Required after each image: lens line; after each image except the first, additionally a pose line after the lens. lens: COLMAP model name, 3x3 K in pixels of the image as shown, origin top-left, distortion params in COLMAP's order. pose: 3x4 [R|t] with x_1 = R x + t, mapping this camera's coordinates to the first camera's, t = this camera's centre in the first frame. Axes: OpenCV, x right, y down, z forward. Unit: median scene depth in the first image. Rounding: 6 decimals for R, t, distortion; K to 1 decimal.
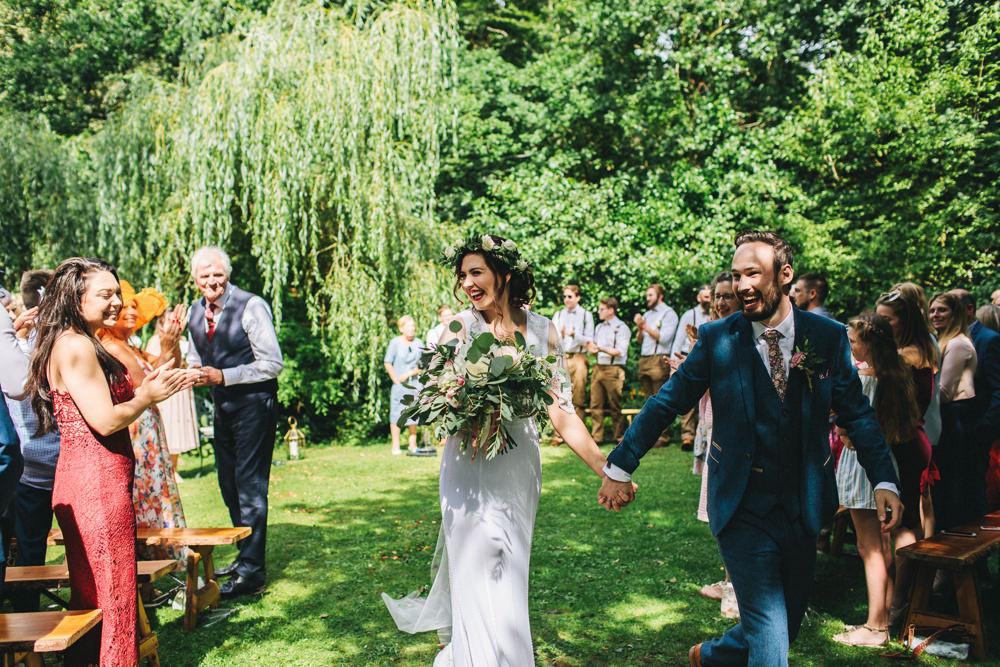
lens RADIAL K [[992.4, 0, 499.4], [0, 992.4, 321.3], [0, 0, 1]] dist [0.014295, -0.003401]
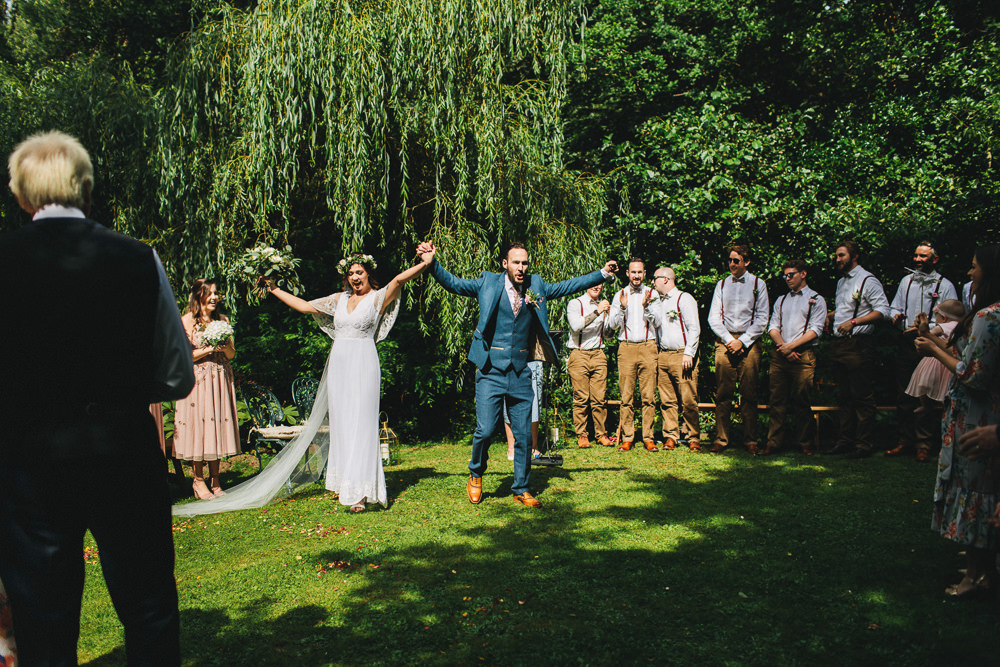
lens RADIAL K [[992.4, 0, 499.4], [0, 992.4, 321.3], [0, 0, 1]] dist [0.014295, -0.003401]
pose [[0.986461, -0.000064, -0.163999, 0.012880], [0.004778, 0.999587, 0.028352, 0.000376], [0.163929, -0.028752, 0.986053, 0.174560]]
